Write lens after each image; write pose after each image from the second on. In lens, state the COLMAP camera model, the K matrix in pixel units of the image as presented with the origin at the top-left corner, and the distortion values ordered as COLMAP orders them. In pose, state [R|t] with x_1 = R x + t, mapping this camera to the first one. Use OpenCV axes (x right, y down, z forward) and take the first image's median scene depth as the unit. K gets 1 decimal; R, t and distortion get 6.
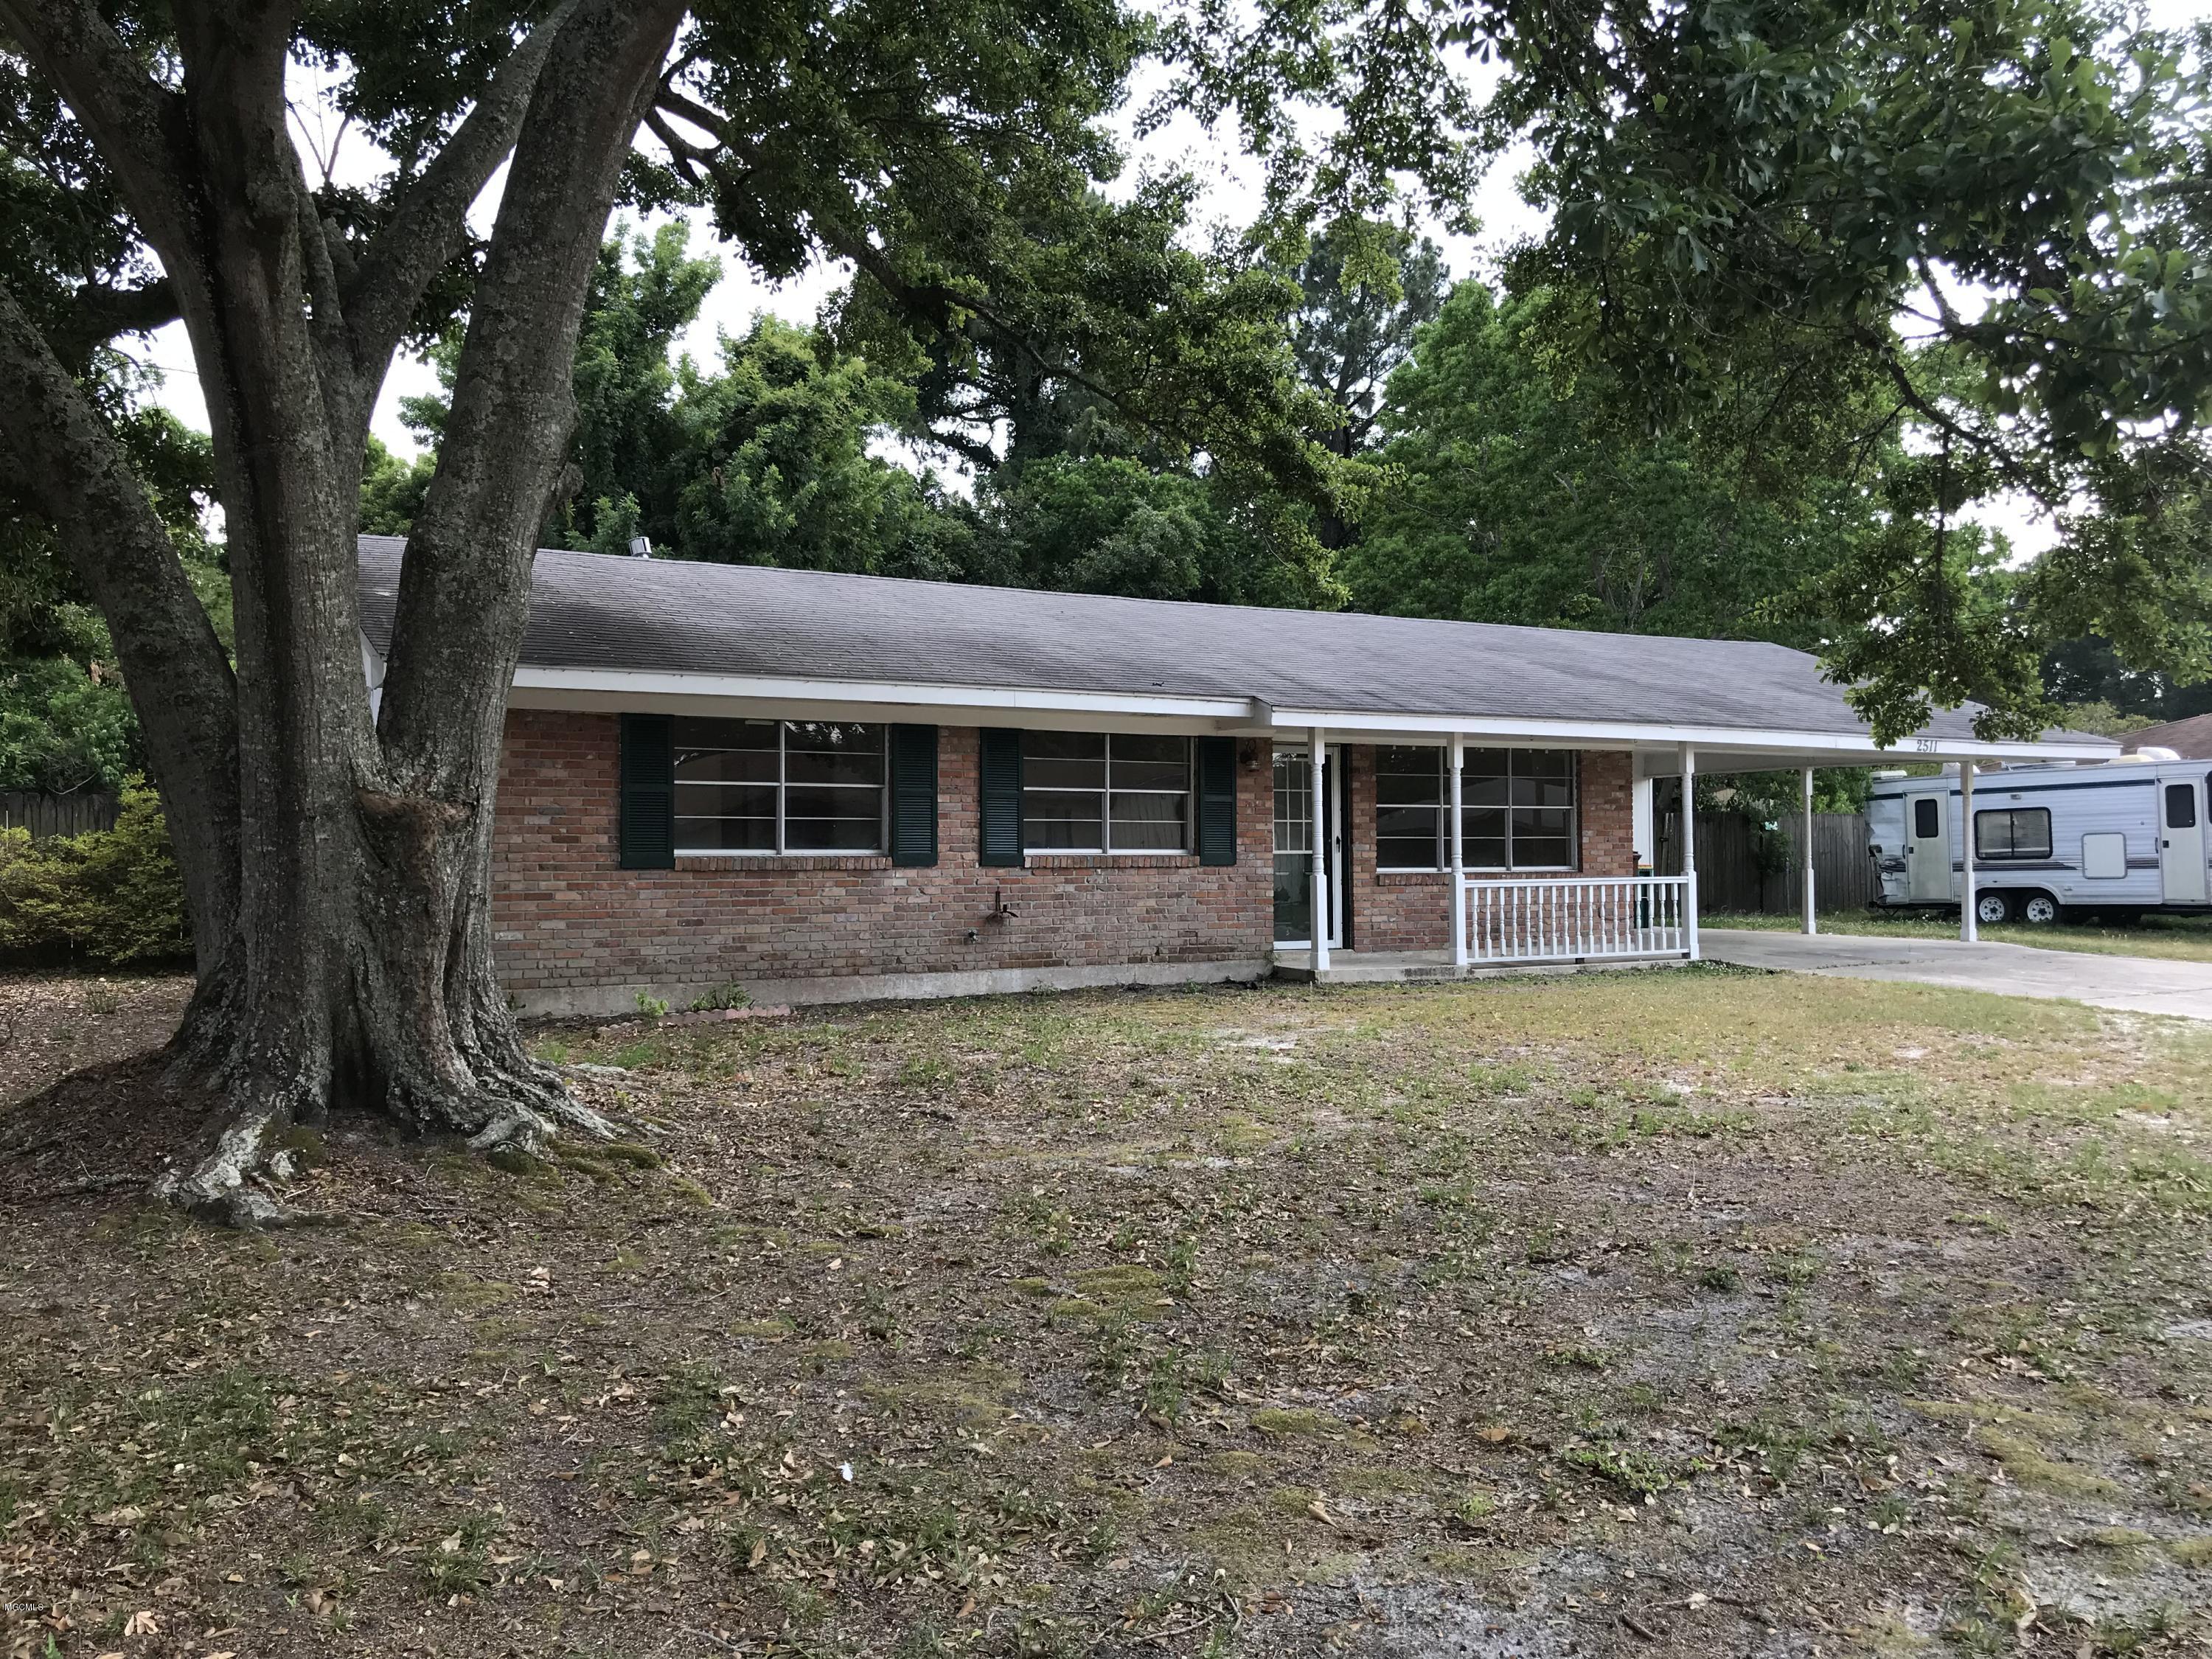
lens RADIAL K [[1811.4, 0, 1101.0], [0, 1811.4, 800.4], [0, 0, 1]] dist [0.137136, -0.389122]
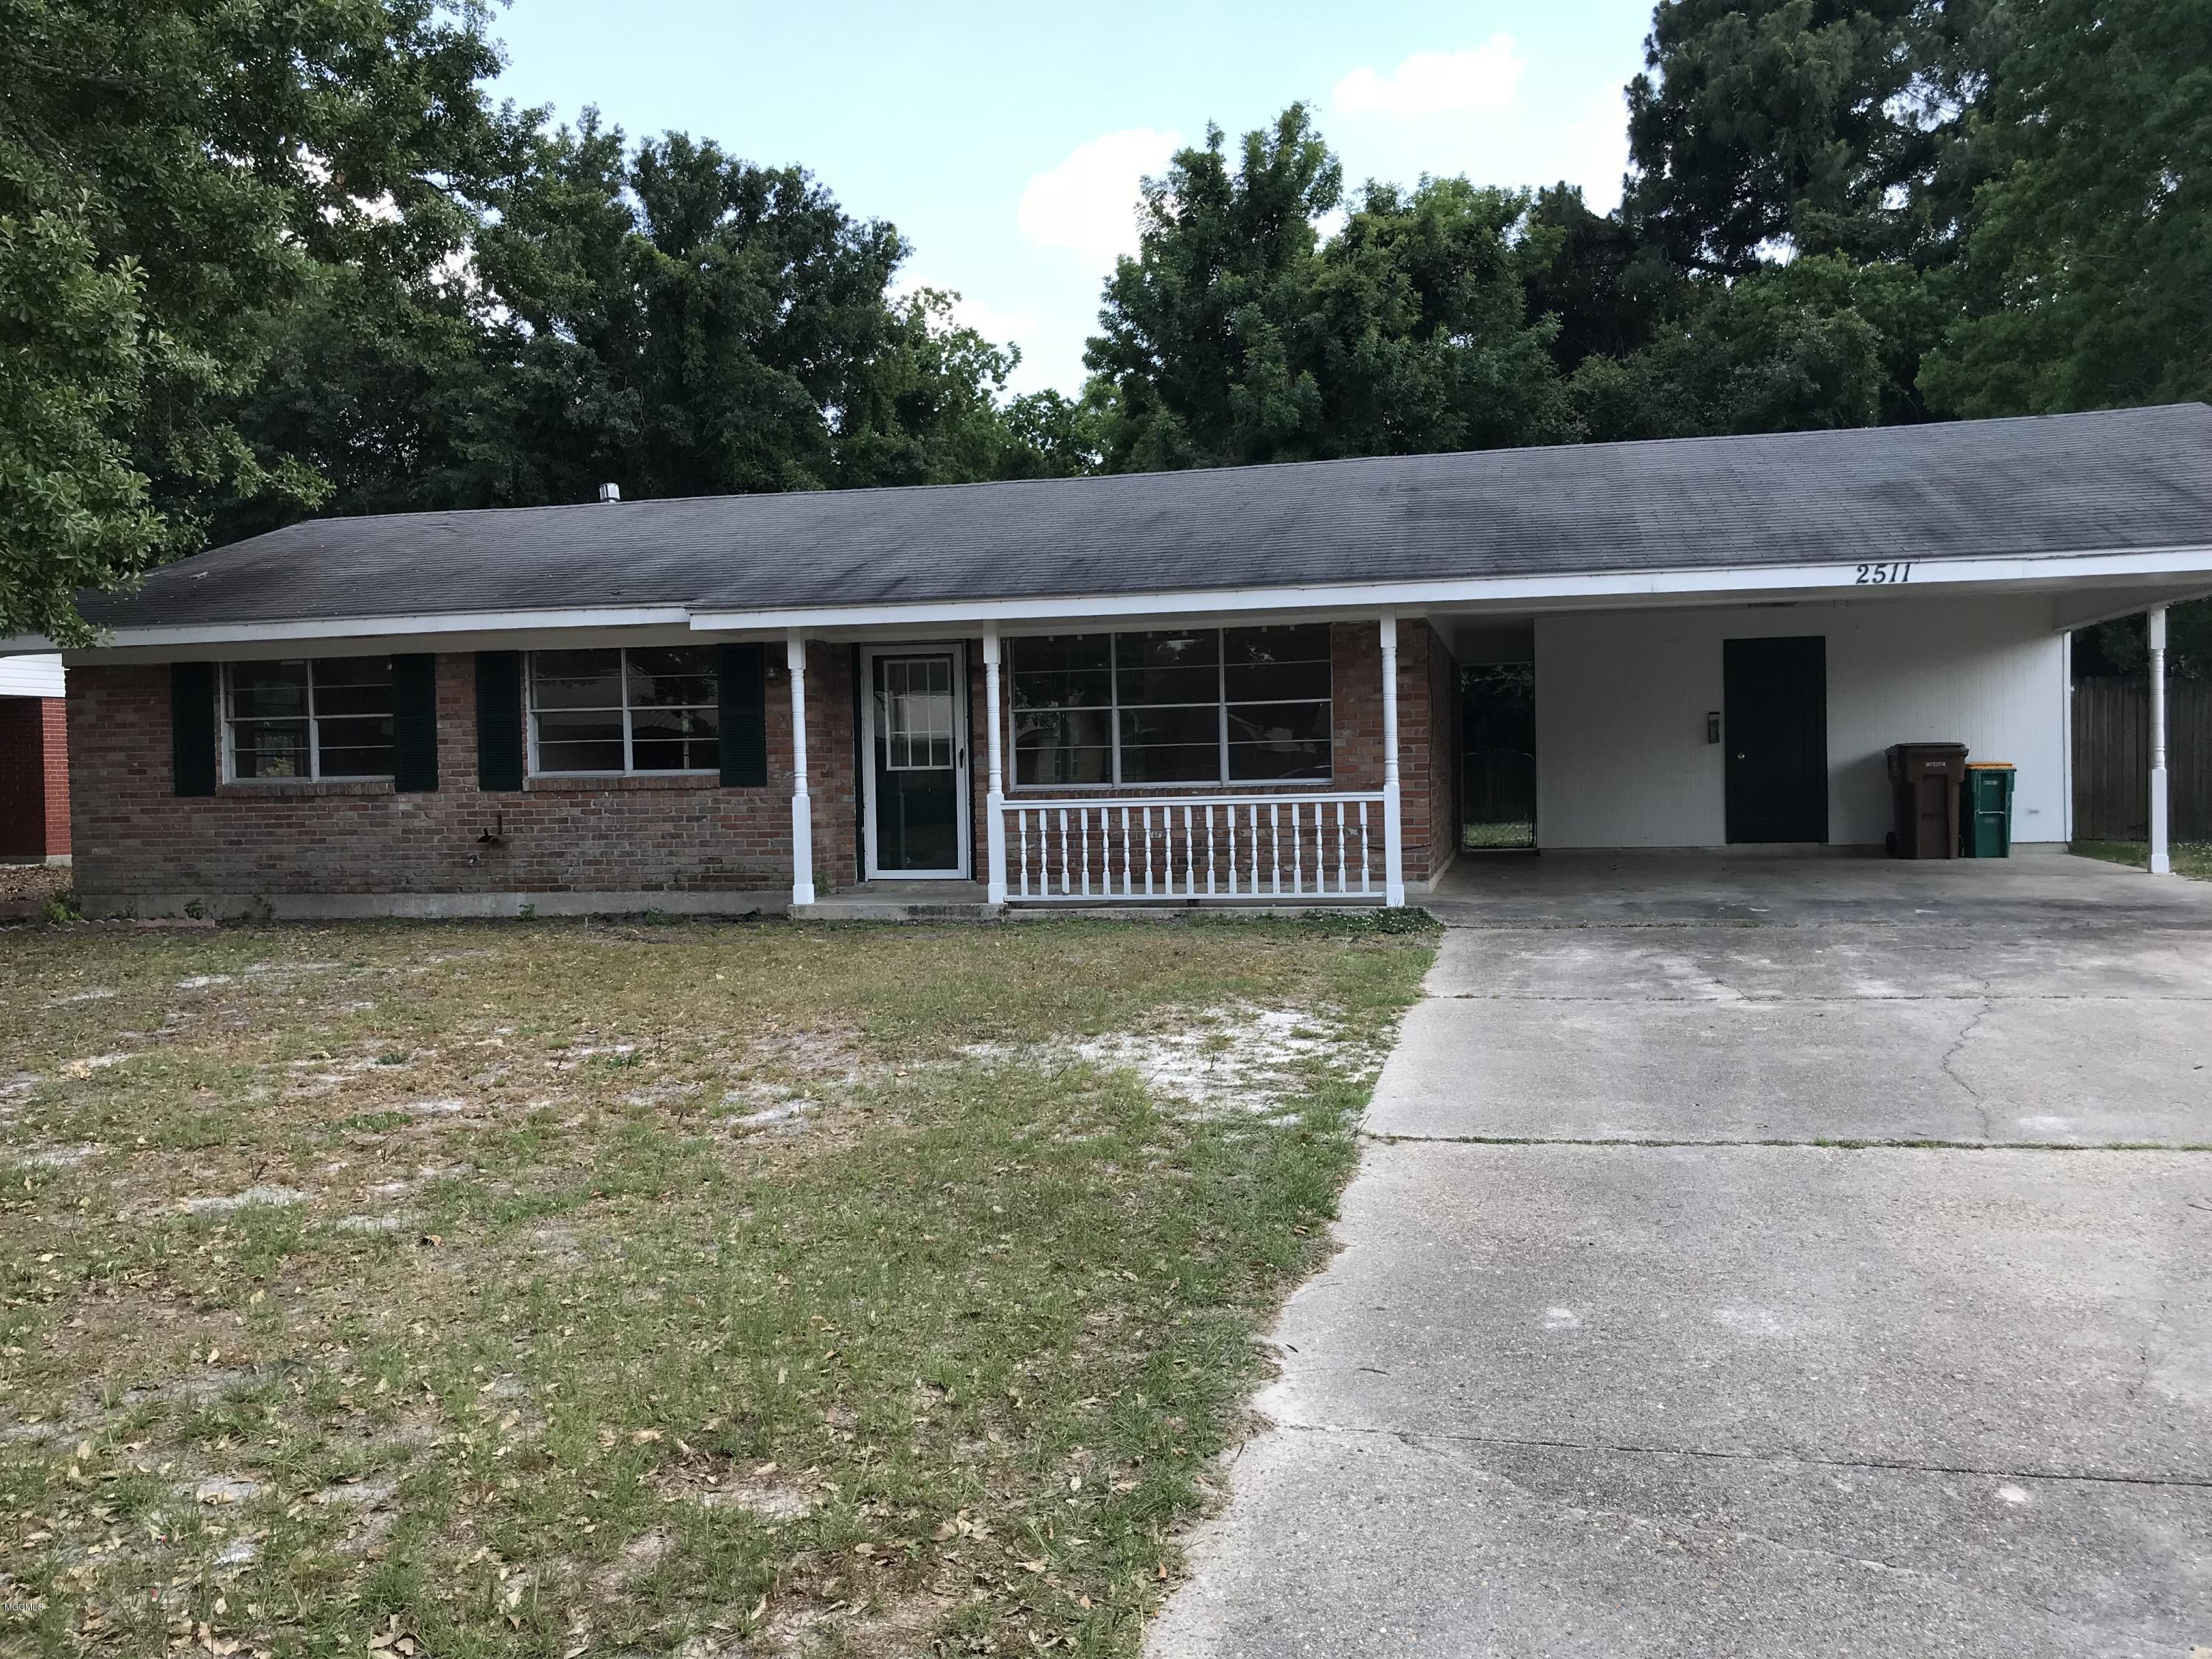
lens RADIAL K [[1813.1, 0, 1102.0], [0, 1813.1, 792.1], [0, 0, 1]] dist [0.027281, -0.033883]
pose [[0.743979, -0.003405, -0.668195, 0.777630], [0.039465, 0.998465, 0.038852, 0.010582], [0.667037, -0.055275, 0.742971, 0.429469]]
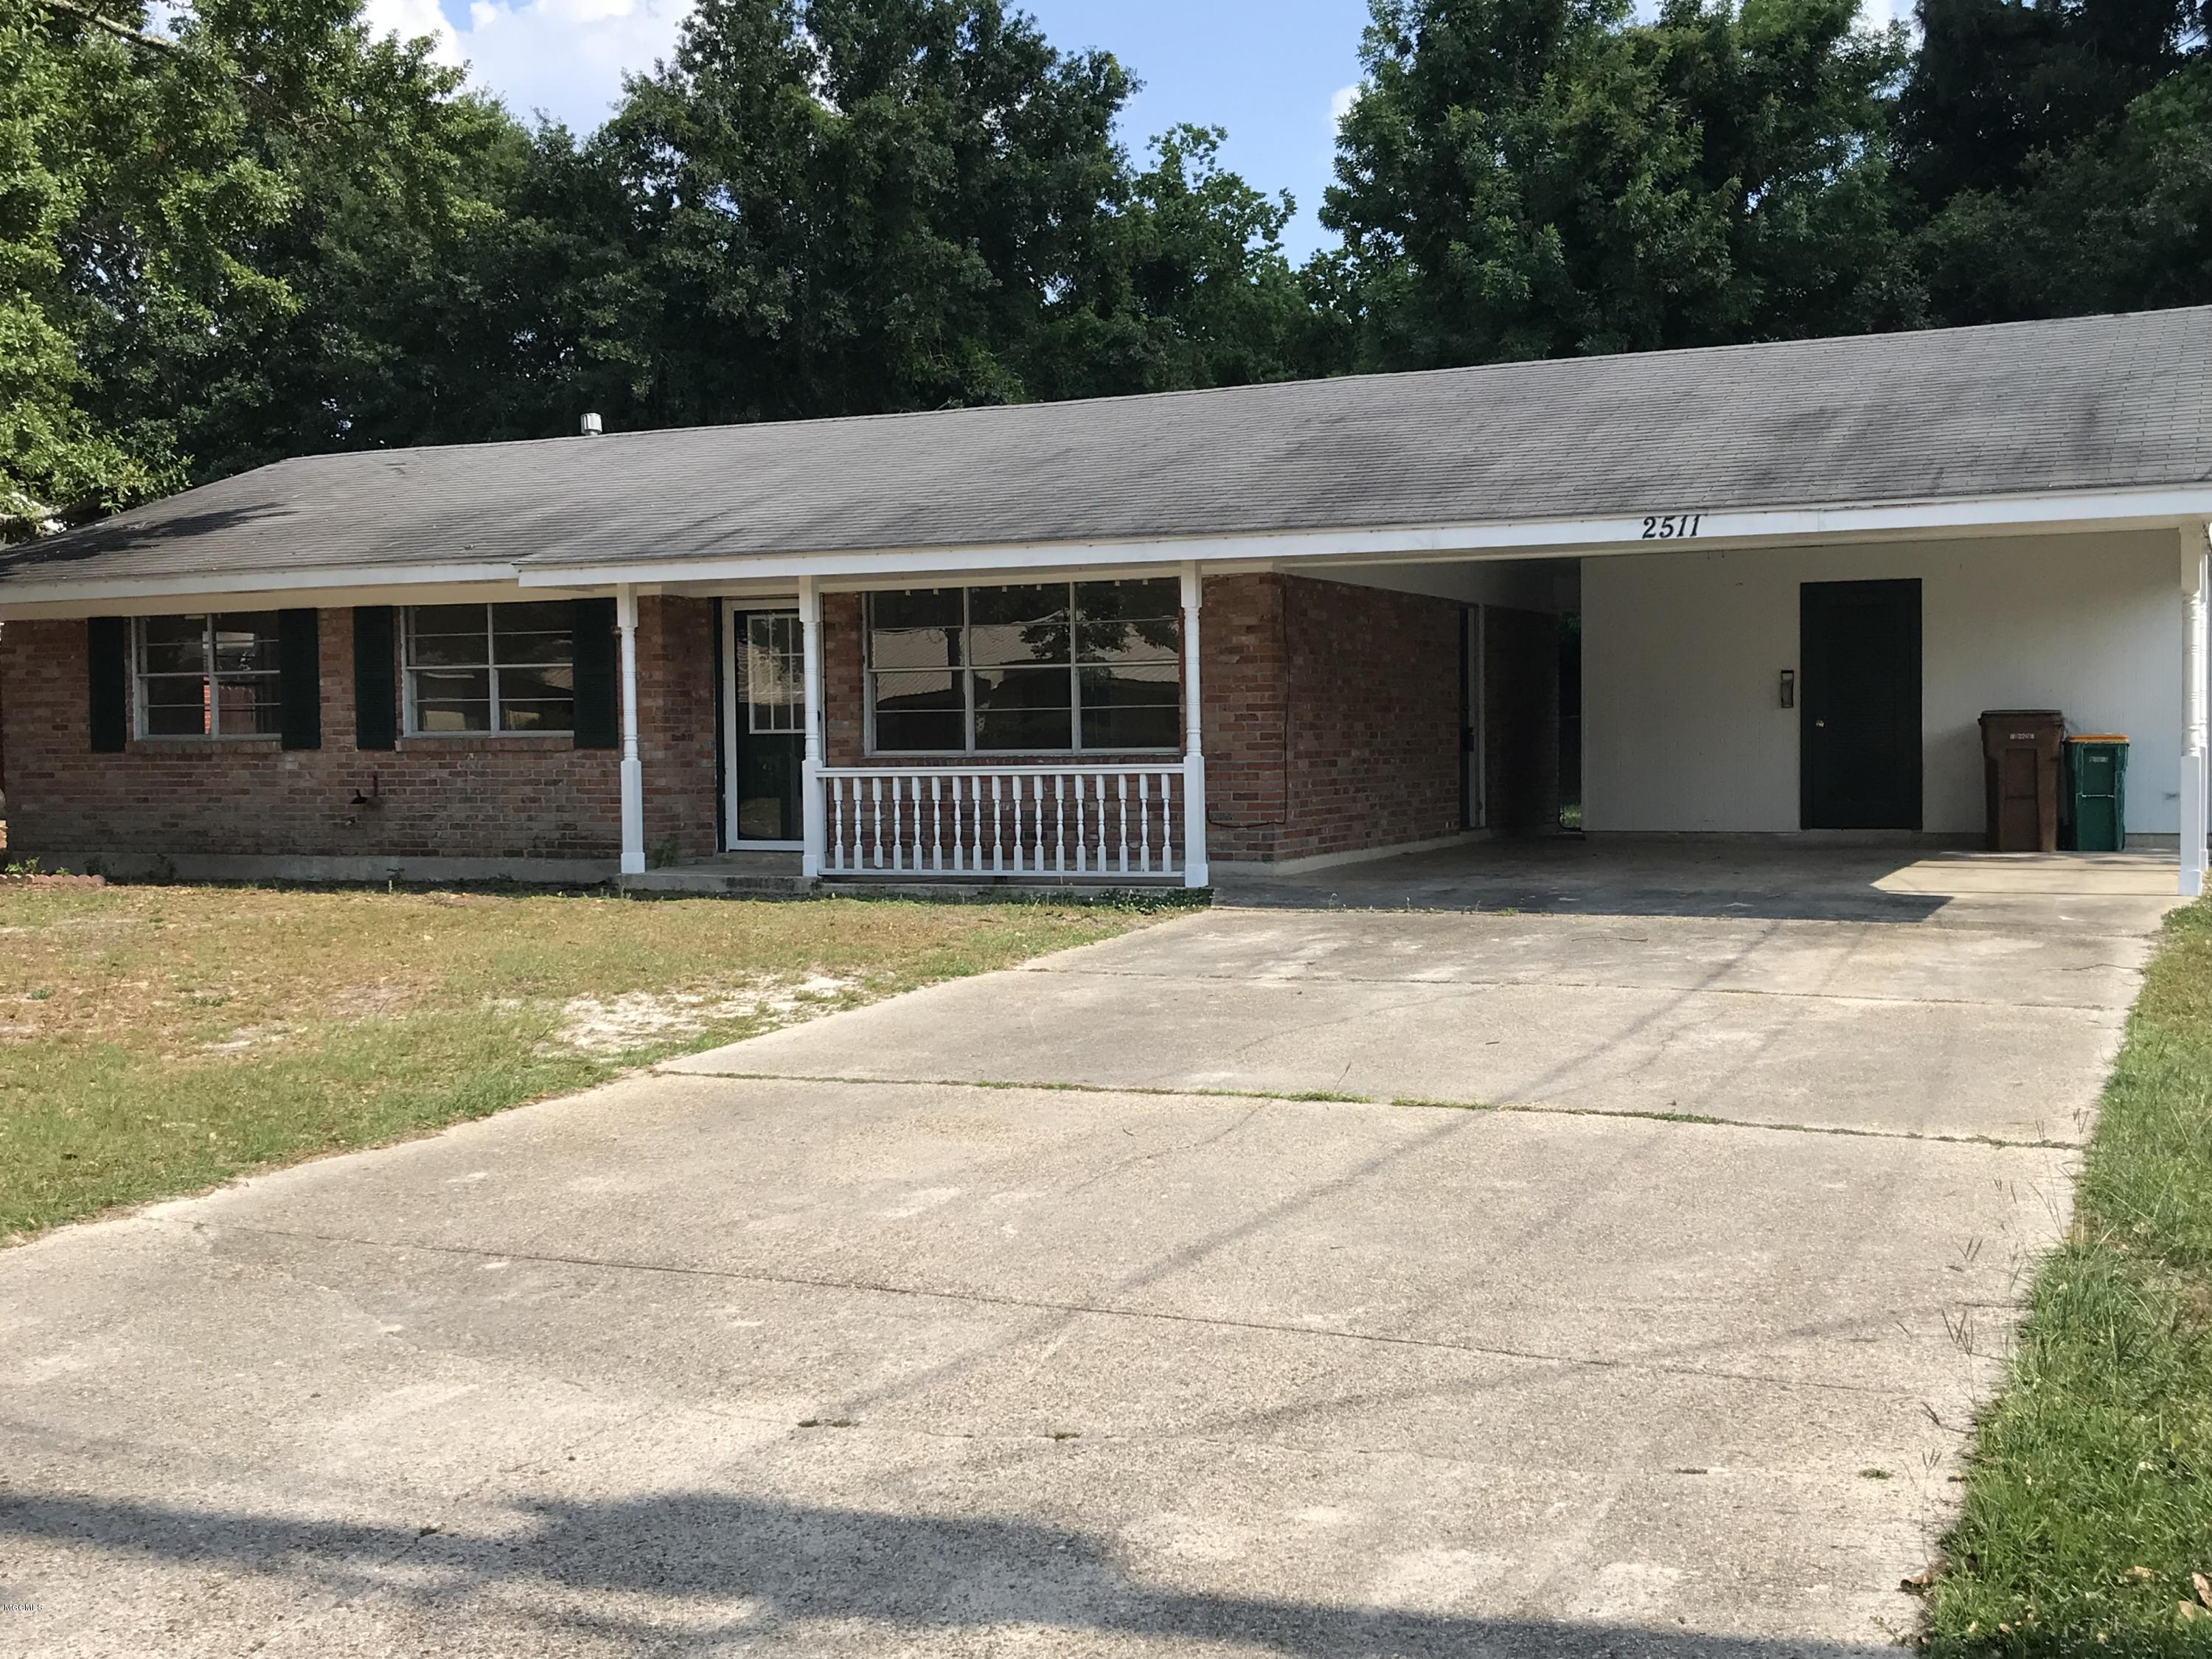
lens RADIAL K [[2402.7, 0, 1108.6], [0, 2402.7, 799.7], [0, 0, 1]] dist [0.013117, -0.004249]
pose [[0.590283, 0.020184, -0.806944, 1.095200], [0.035947, 0.998038, 0.051259, 0.010026], [0.806396, -0.059265, 0.588399, 0.503269]]
